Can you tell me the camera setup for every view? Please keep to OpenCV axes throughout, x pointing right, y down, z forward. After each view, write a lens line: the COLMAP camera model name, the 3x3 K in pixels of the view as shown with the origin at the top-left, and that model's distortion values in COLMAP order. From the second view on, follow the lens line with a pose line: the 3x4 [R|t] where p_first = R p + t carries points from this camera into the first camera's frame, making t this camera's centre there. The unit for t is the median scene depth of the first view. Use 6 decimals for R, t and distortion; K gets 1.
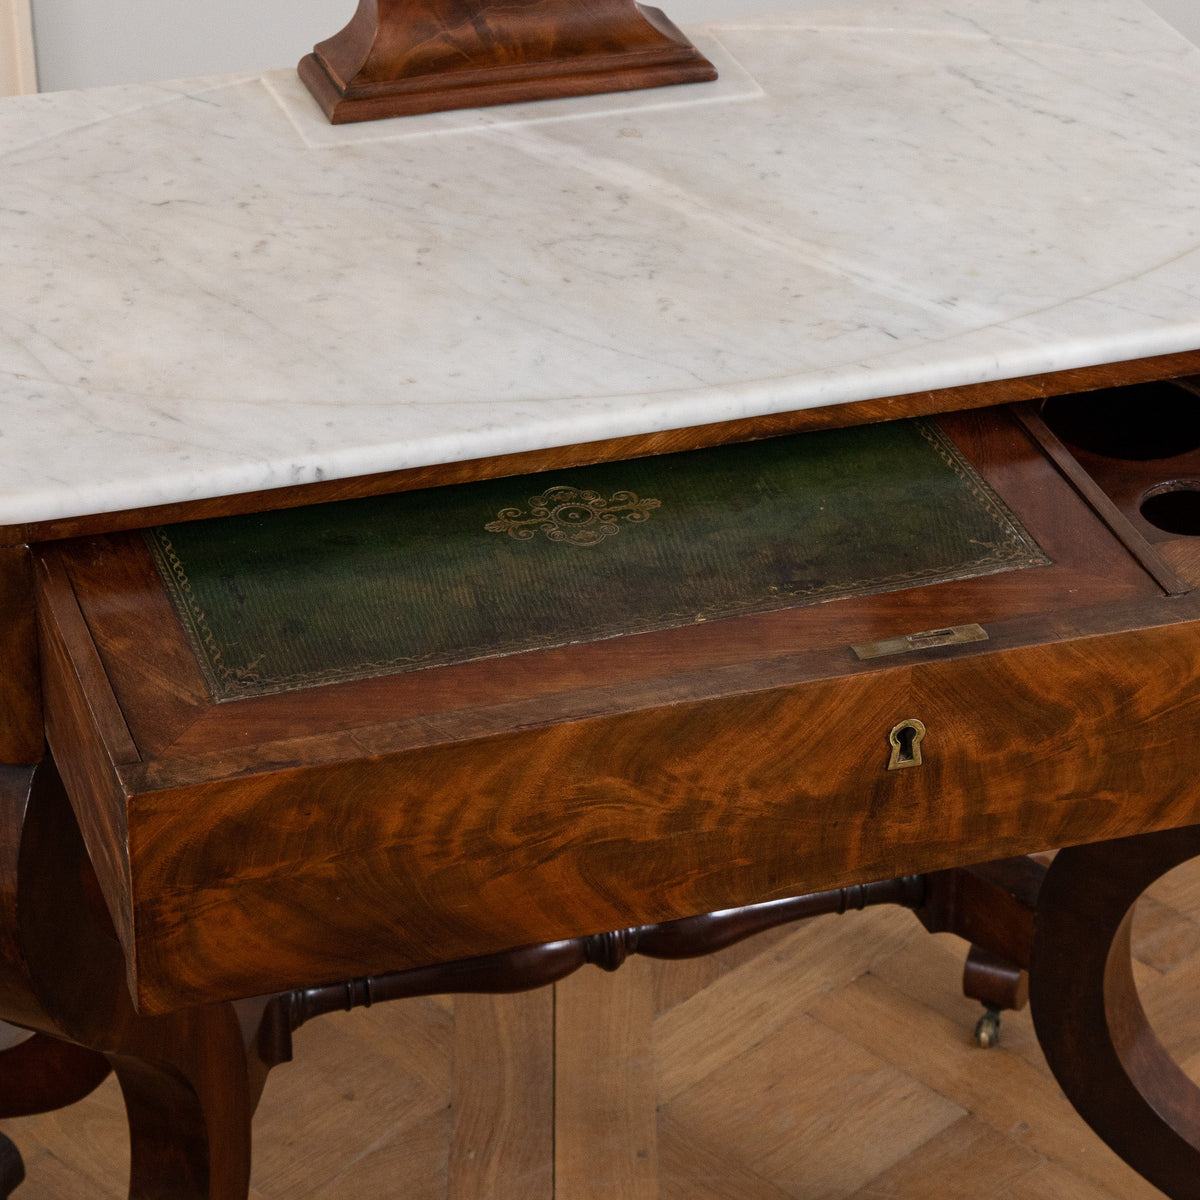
lens RADIAL K [[3376.0, 0, 664.4], [0, 3376.0, 630.4], [0, 0, 1]] dist [0.171277, 0.000000]
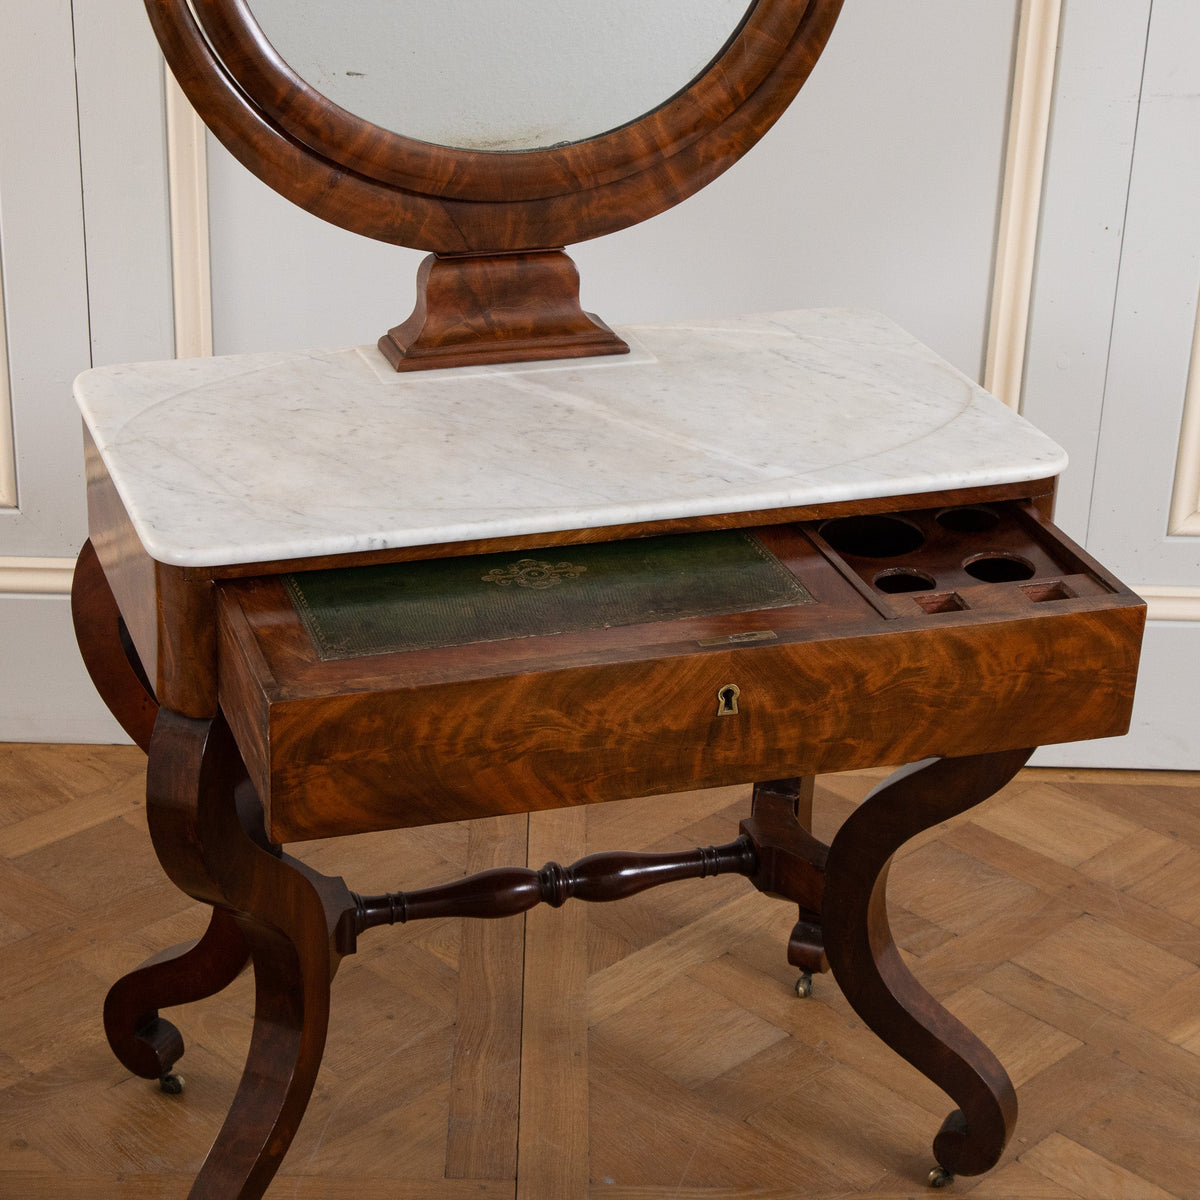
lens RADIAL K [[2556.5, 0, 571.5], [0, 2556.5, 606.7], [0, 0, 1]] dist [0.055373, 0.000000]
pose [[0.999581, 0.013211, -0.025763, 0.023793], [-0.016810, 0.989304, -0.144894, 0.160699], [0.023574, 0.145266, 0.989112, -0.248168]]
